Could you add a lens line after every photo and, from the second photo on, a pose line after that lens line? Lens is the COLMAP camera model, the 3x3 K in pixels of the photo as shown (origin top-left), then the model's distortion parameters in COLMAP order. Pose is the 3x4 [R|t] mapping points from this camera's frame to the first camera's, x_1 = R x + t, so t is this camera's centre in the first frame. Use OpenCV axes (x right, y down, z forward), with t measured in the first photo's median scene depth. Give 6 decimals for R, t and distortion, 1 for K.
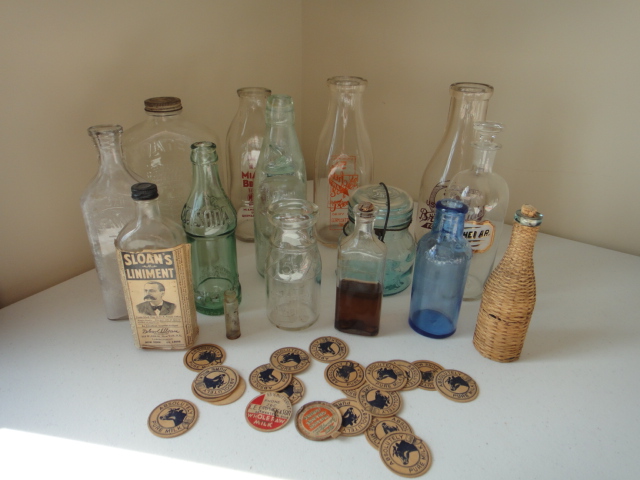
lens RADIAL K [[470.1, 0, 320.0], [0, 470.1, 240.0], [0, 0, 1]] dist [0.009920, -0.000253]
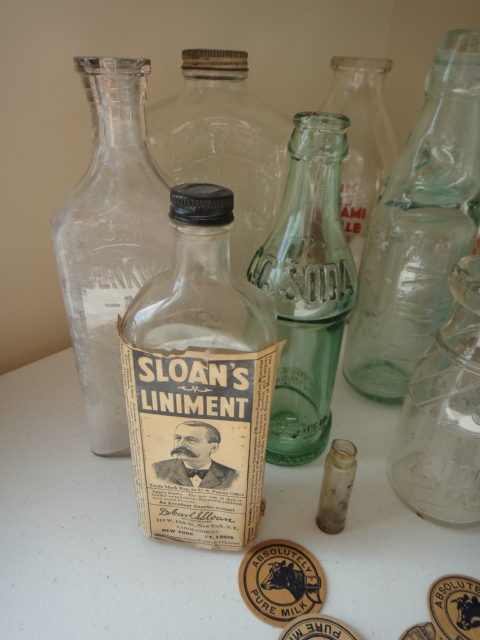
lens RADIAL K [[470.1, 0, 242.0], [0, 470.1, 334.4], [0, 0, 1]] dist [0.009920, -0.000253]
pose [[0.988894, 0.091954, -0.116758, -0.266571], [-0.084419, 0.994112, 0.067930, -0.023264], [0.122317, -0.057319, 0.990834, 0.574006]]
